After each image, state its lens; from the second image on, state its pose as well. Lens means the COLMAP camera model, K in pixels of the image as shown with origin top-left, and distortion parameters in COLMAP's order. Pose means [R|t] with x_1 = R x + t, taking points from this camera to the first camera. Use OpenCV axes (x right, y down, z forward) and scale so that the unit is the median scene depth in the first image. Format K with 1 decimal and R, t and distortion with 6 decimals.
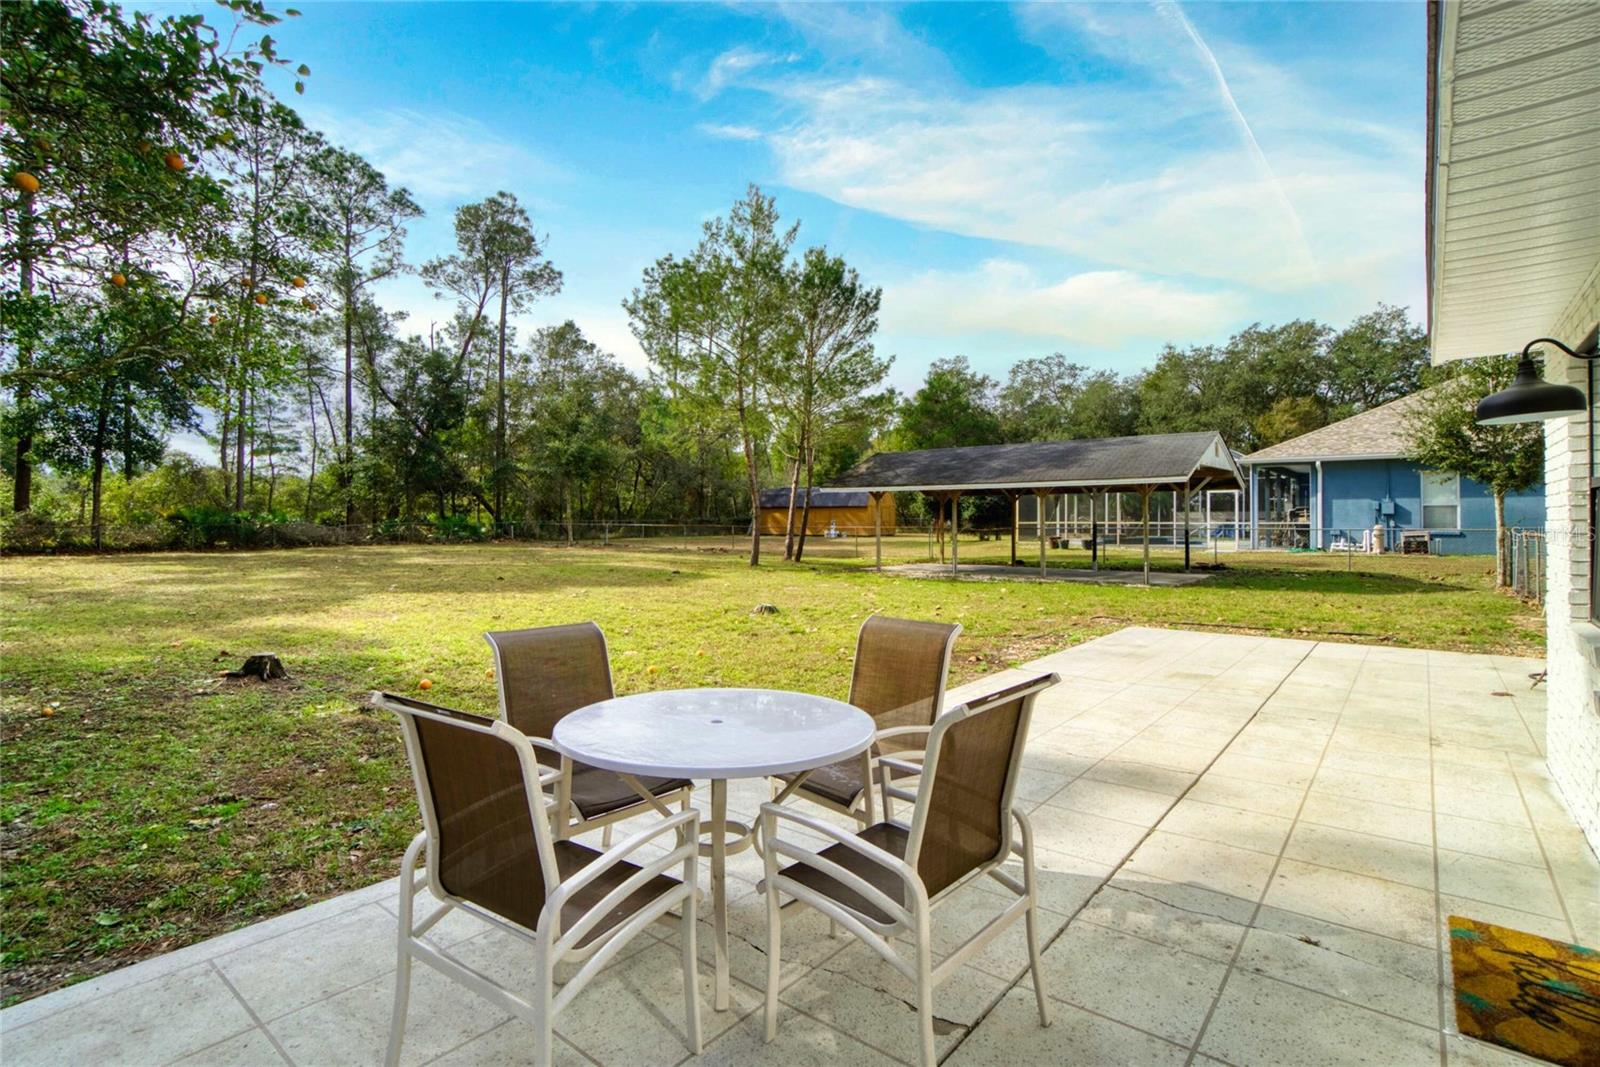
lens RADIAL K [[757.1, 0, 804.3], [0, 757.1, 536.8], [0, 0, 1]] dist [-0.027564, -0.000292]
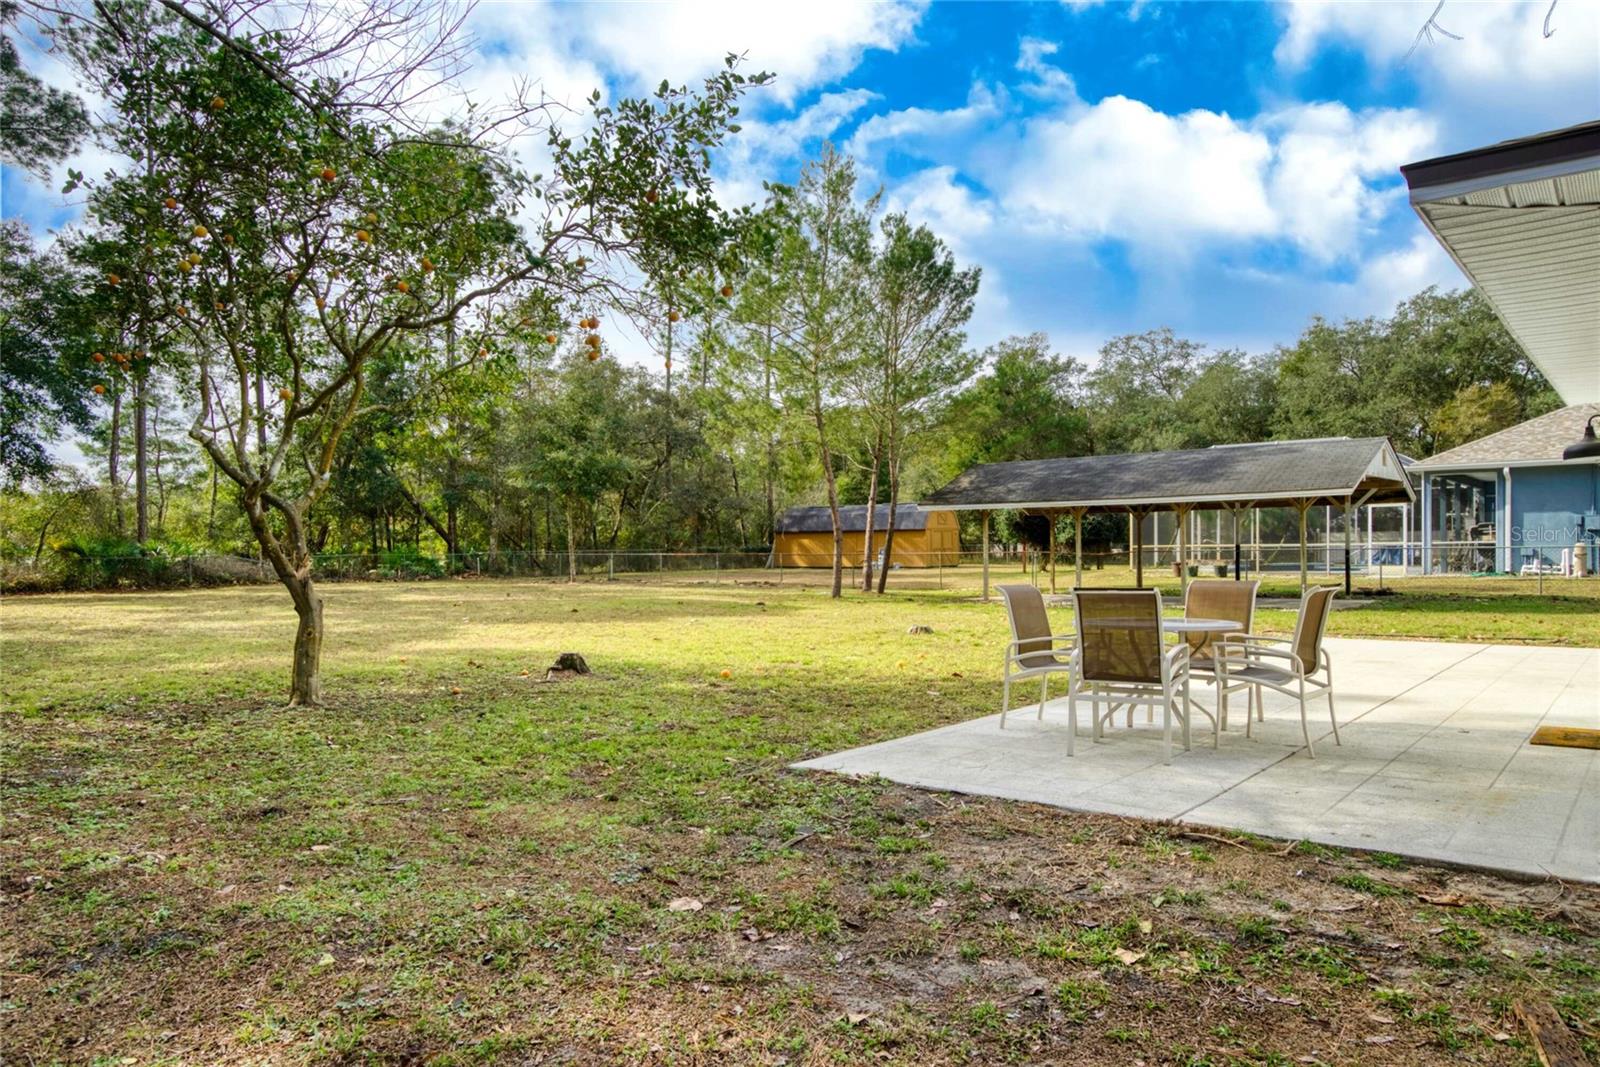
lens RADIAL K [[1123.5, 0, 765.3], [0, 1123.5, 605.2], [0, 0, 1]] dist [0.023861, 0.005961]
pose [[0.999853, -0.009509, 0.014253, -0.137249], [0.009196, 0.999719, 0.021829, 0.014866], [-0.014456, -0.021694, 0.999660, -0.223718]]
